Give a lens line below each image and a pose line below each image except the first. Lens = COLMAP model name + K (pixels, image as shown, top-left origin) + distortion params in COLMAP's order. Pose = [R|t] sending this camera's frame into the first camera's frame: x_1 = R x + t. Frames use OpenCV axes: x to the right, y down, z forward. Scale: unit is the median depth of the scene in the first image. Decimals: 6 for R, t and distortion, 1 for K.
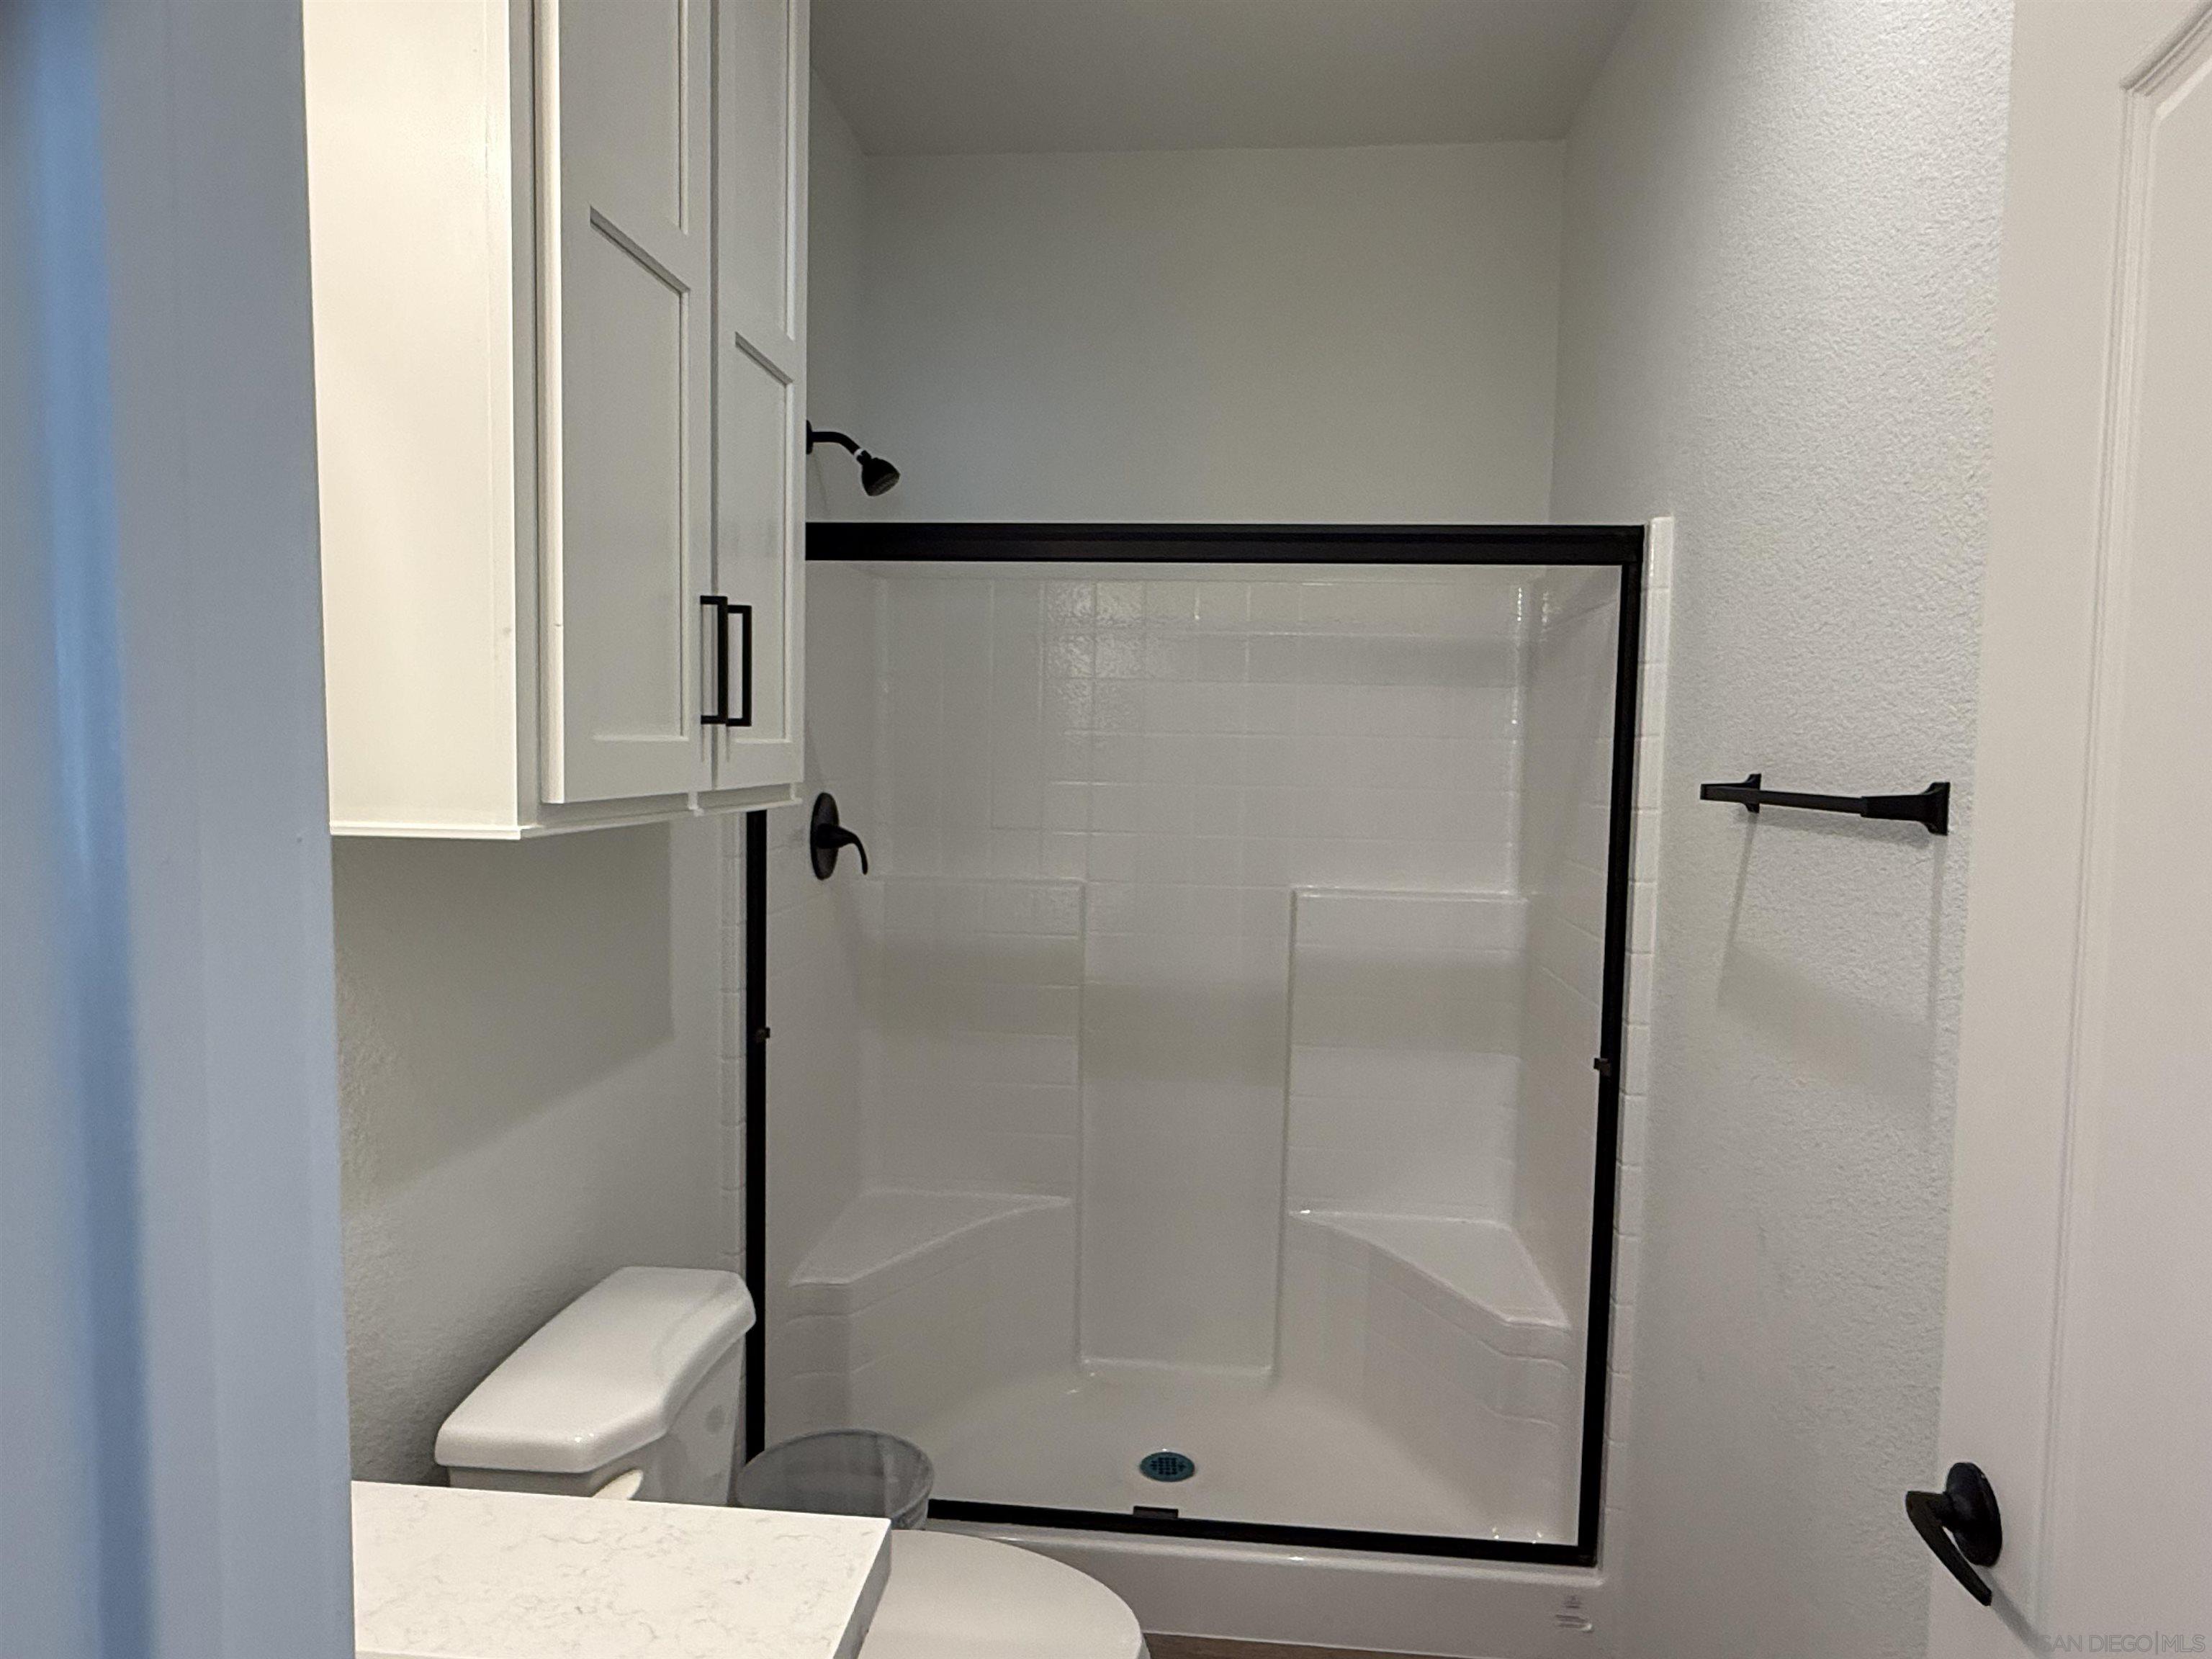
lens RADIAL K [[1327.7, 0, 1101.2], [0, 1327.7, 841.4], [0, 0, 1]] dist [-0.000580, -0.000077]
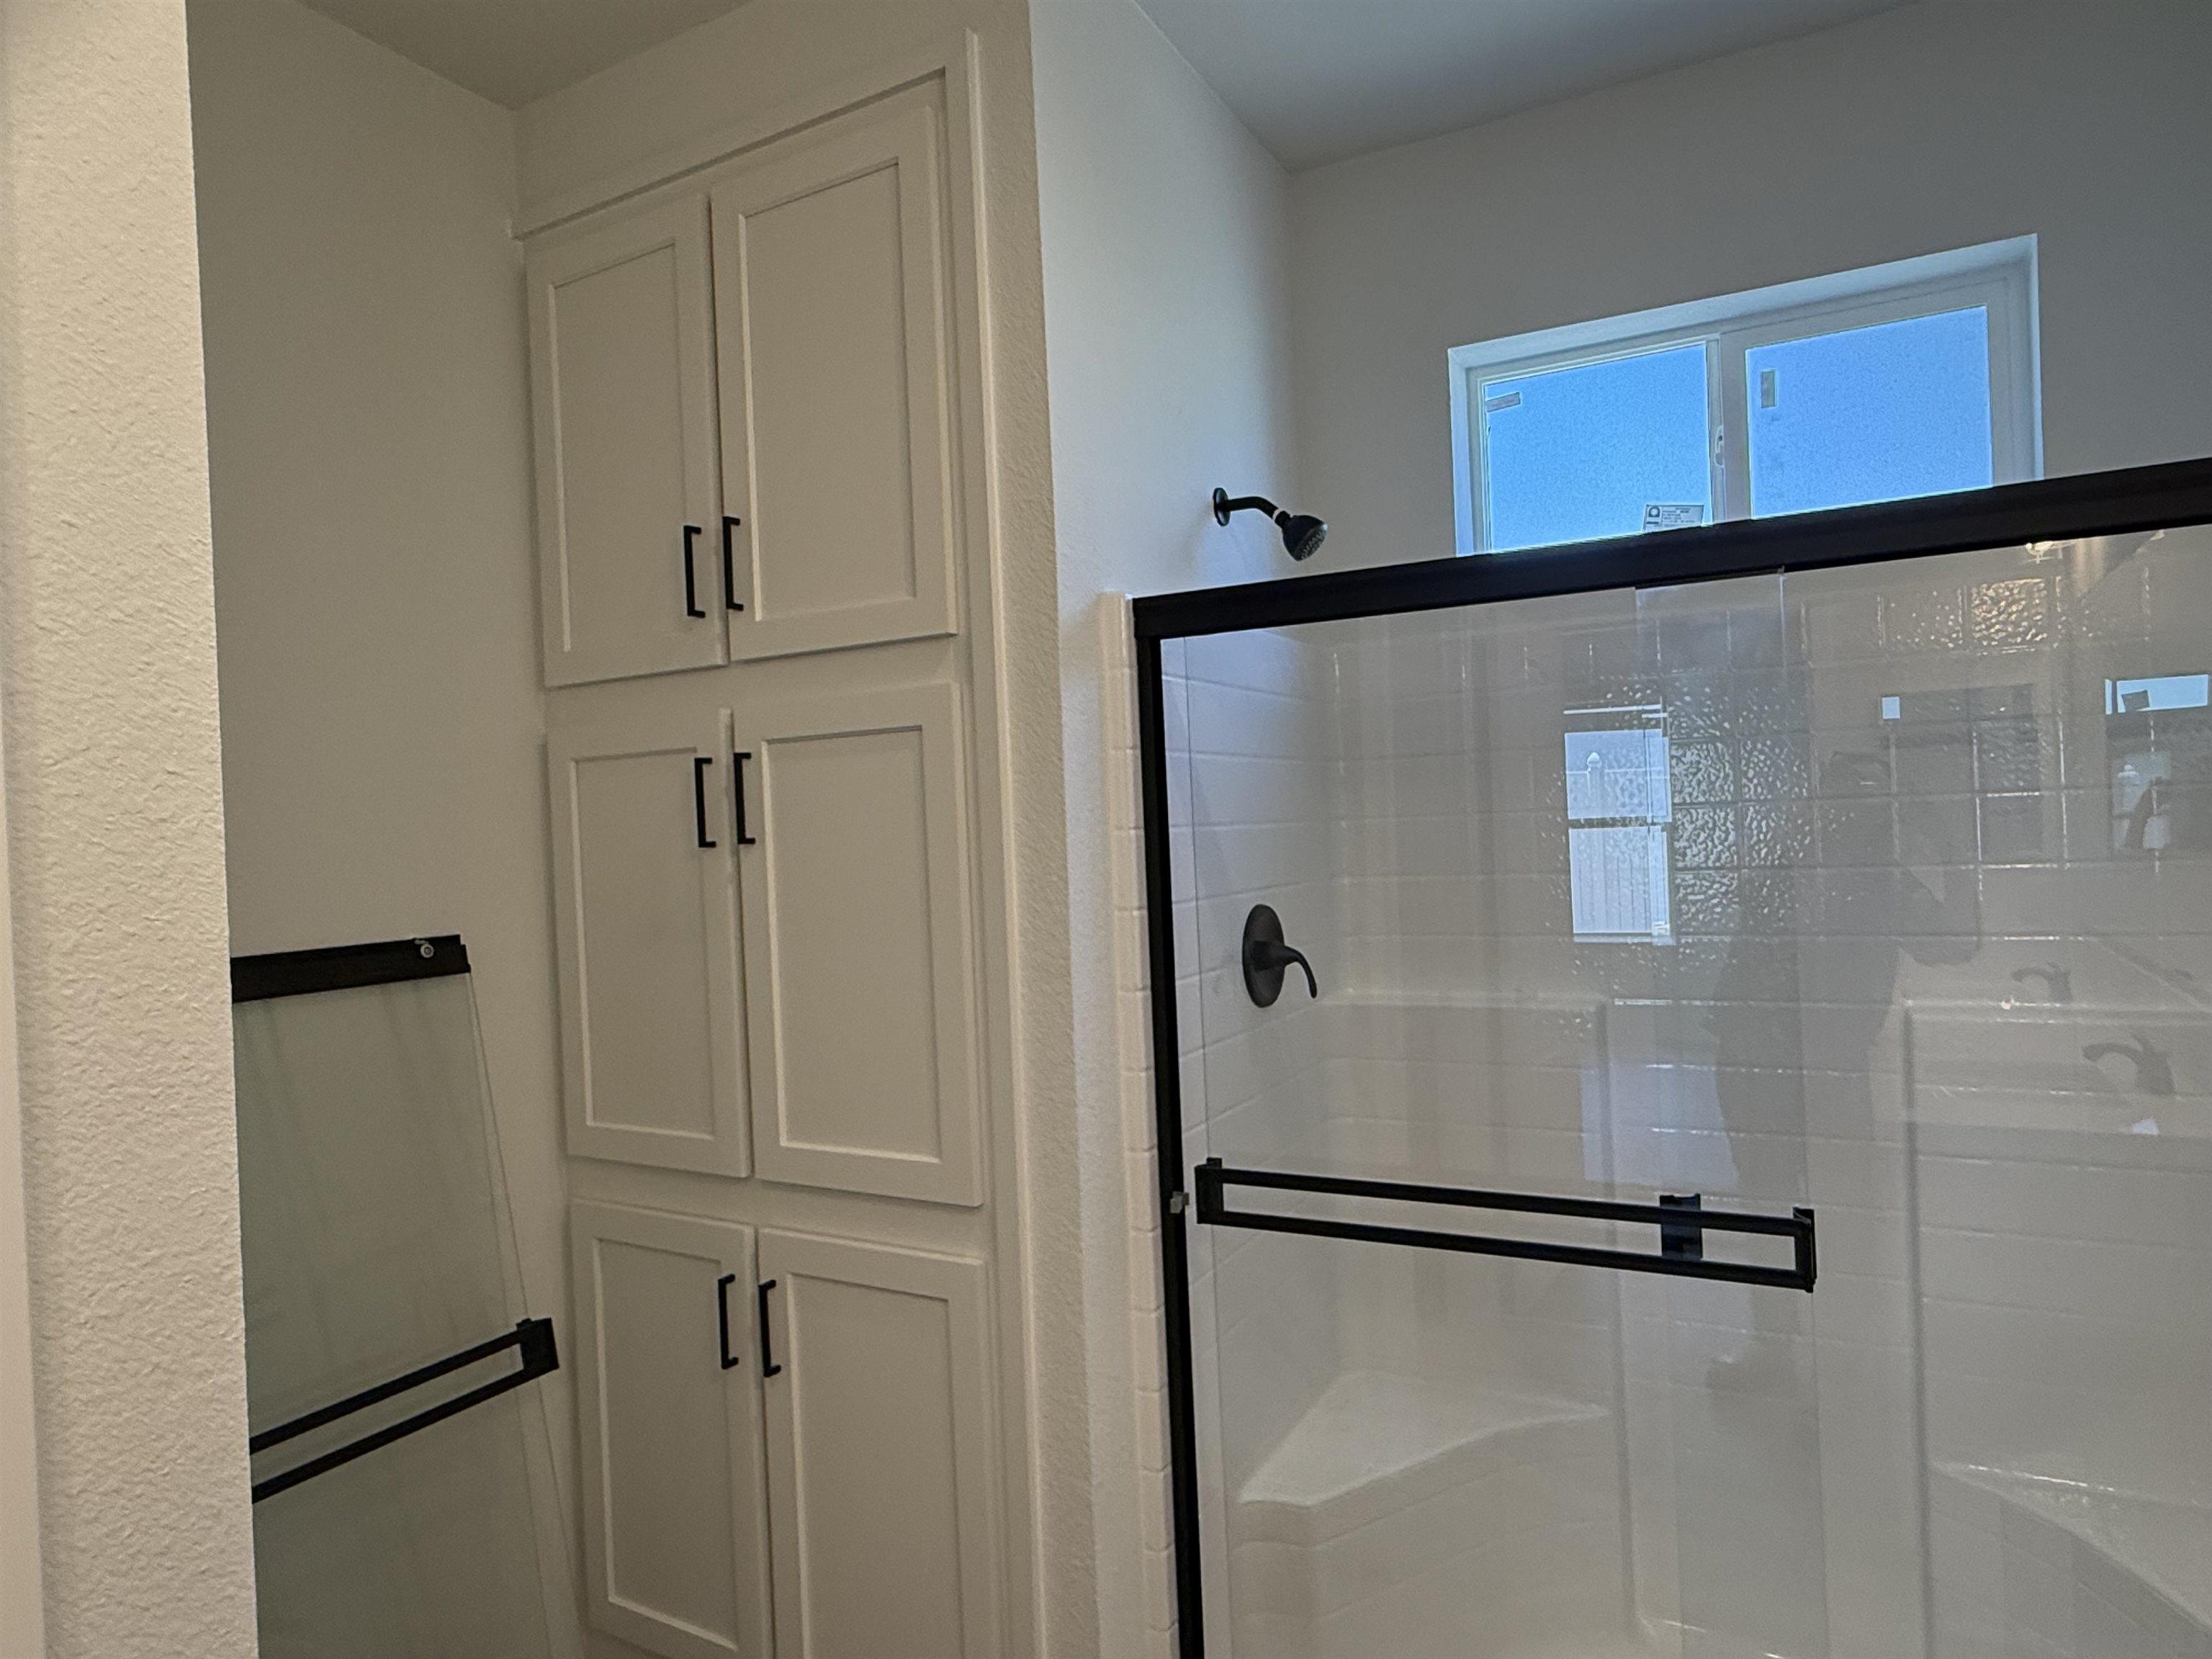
lens RADIAL K [[1342.7, 0, 1102.8], [0, 1342.7, 807.2], [0, 0, 1]] dist [-0.009217, -0.000154]
pose [[0.908281, -0.067573, -0.412868, 0.065684], [0.037764, 0.996083, -0.079950, -0.036186], [0.416653, 0.057026, 0.907275, 0.168868]]
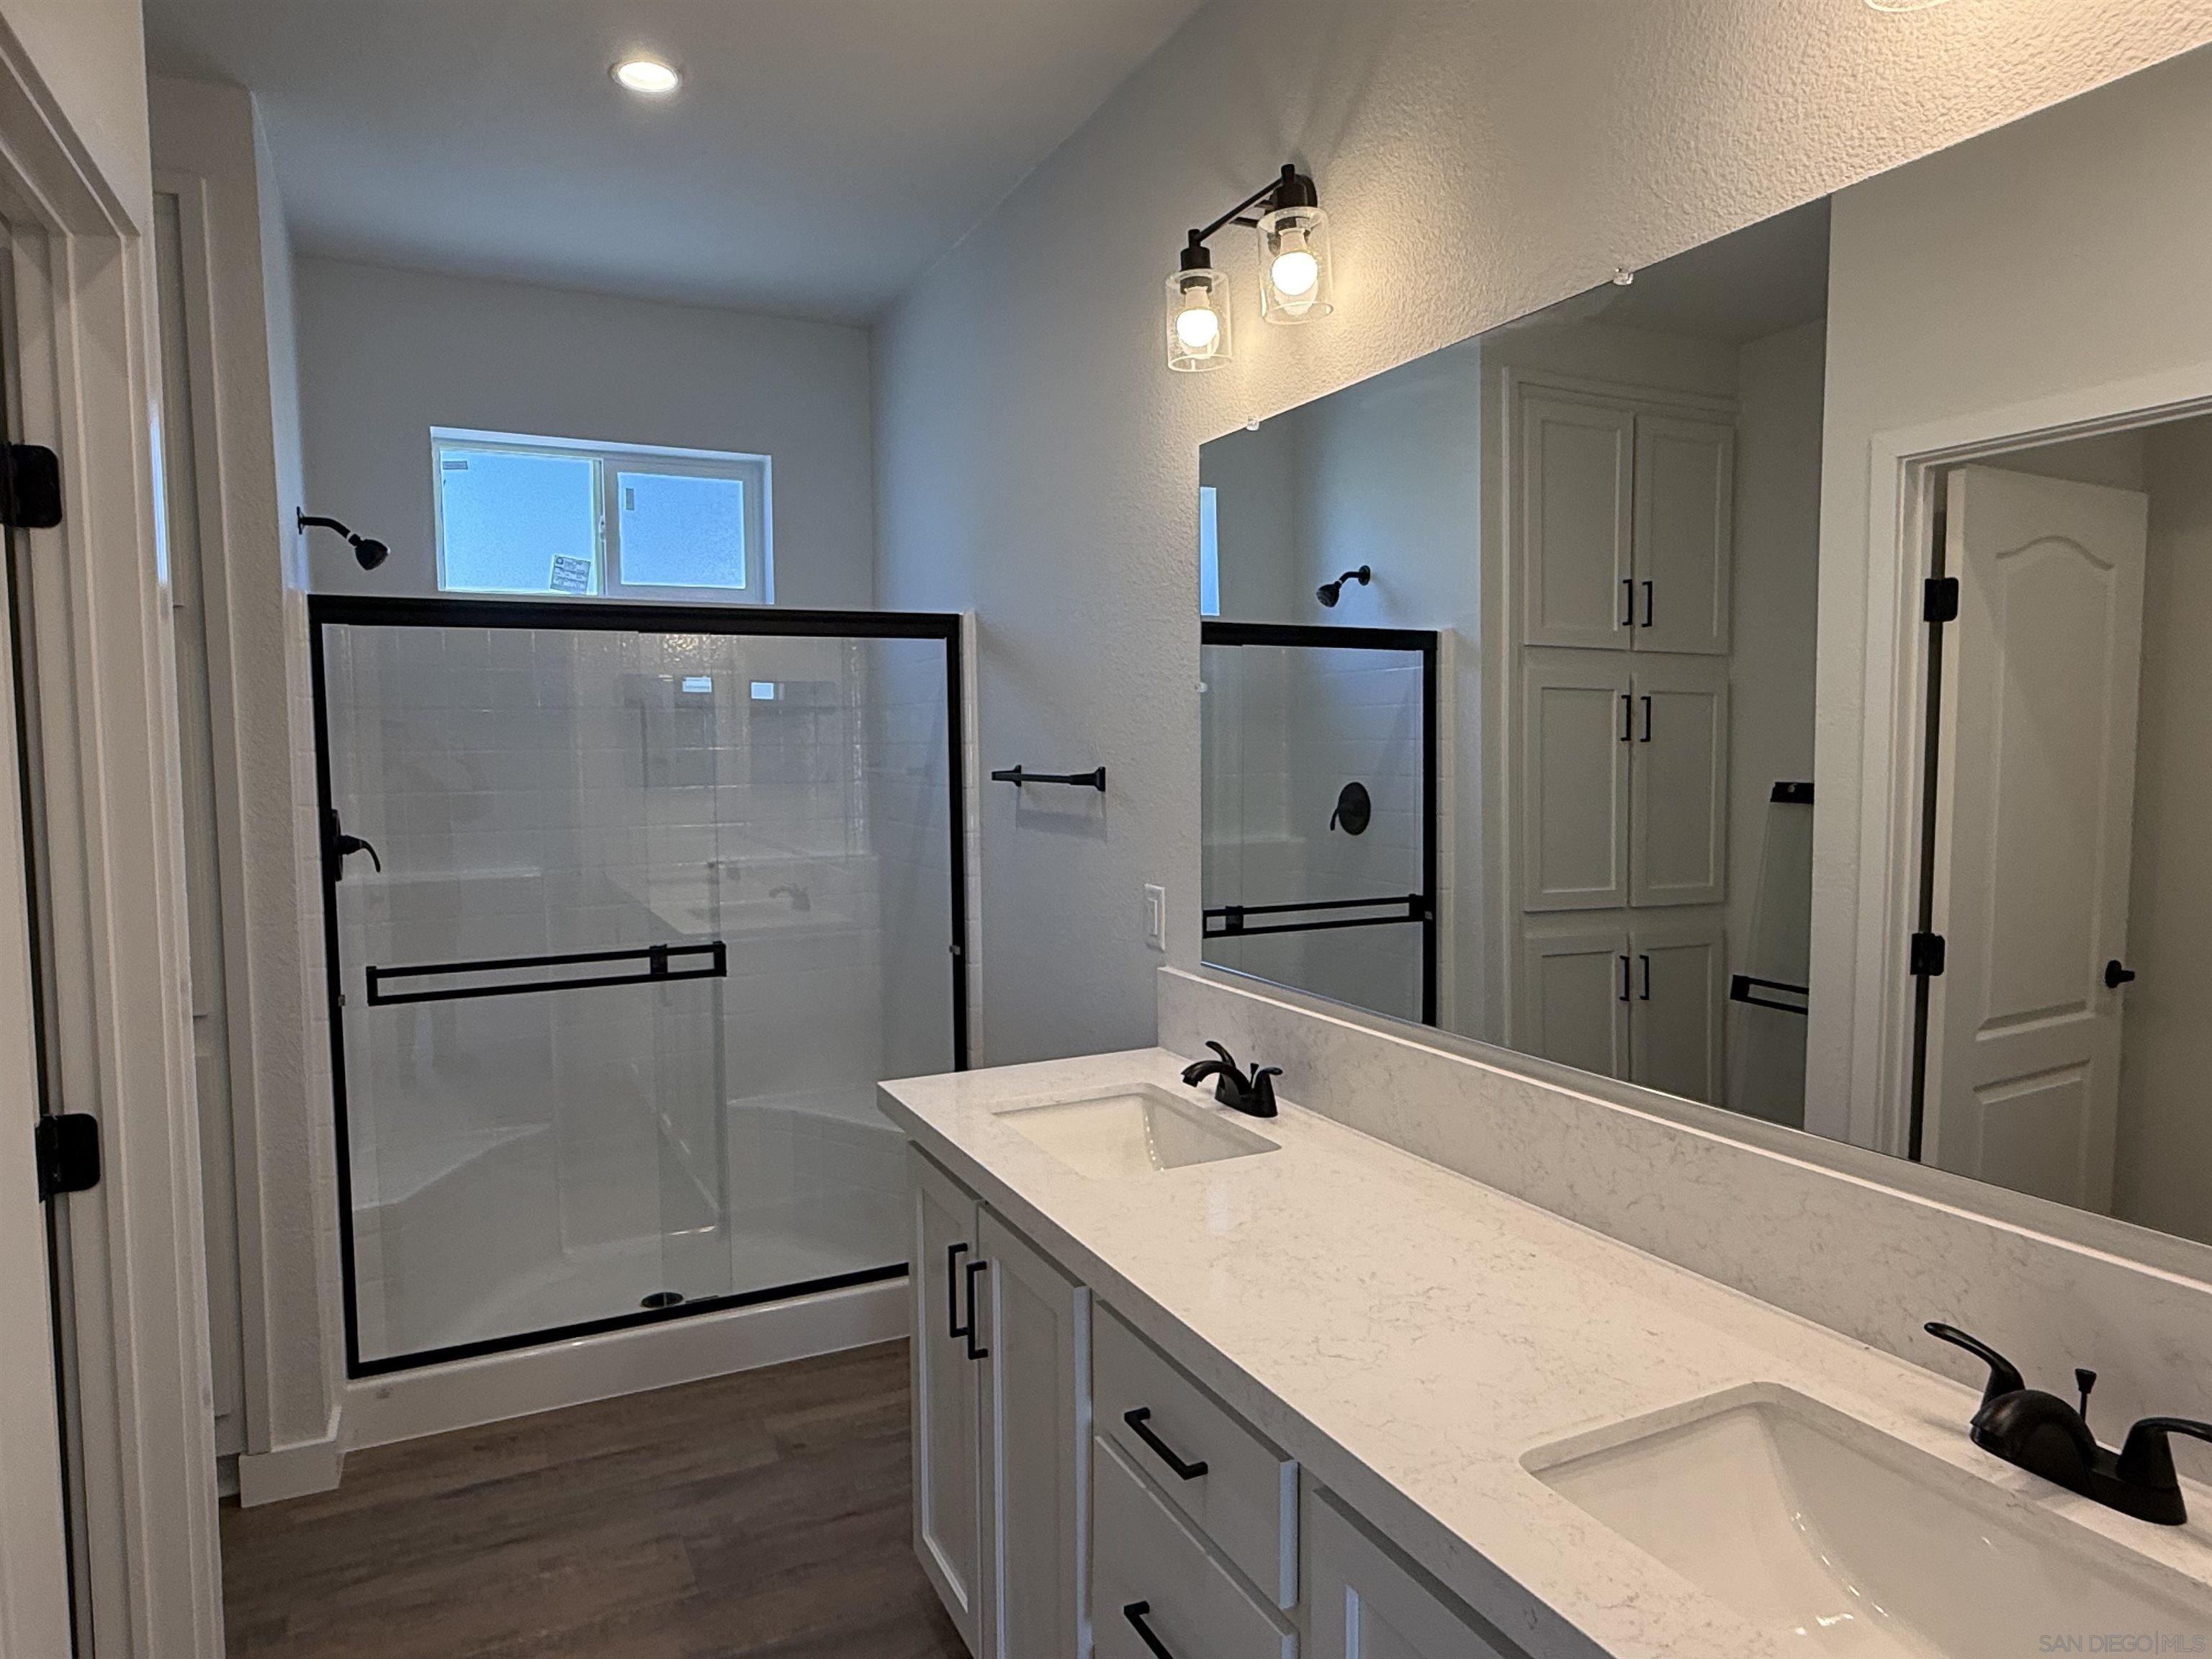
lens RADIAL K [[1378.4, 0, 1076.9], [0, 1378.4, 832.7], [0, 0, 1]] dist [-0.000728, 0.000766]
pose [[0.866111, -0.069534, 0.494992, -0.256134], [0.070782, 0.997359, 0.016253, 0.011246], [-0.494815, 0.020960, 0.868745, -0.458395]]
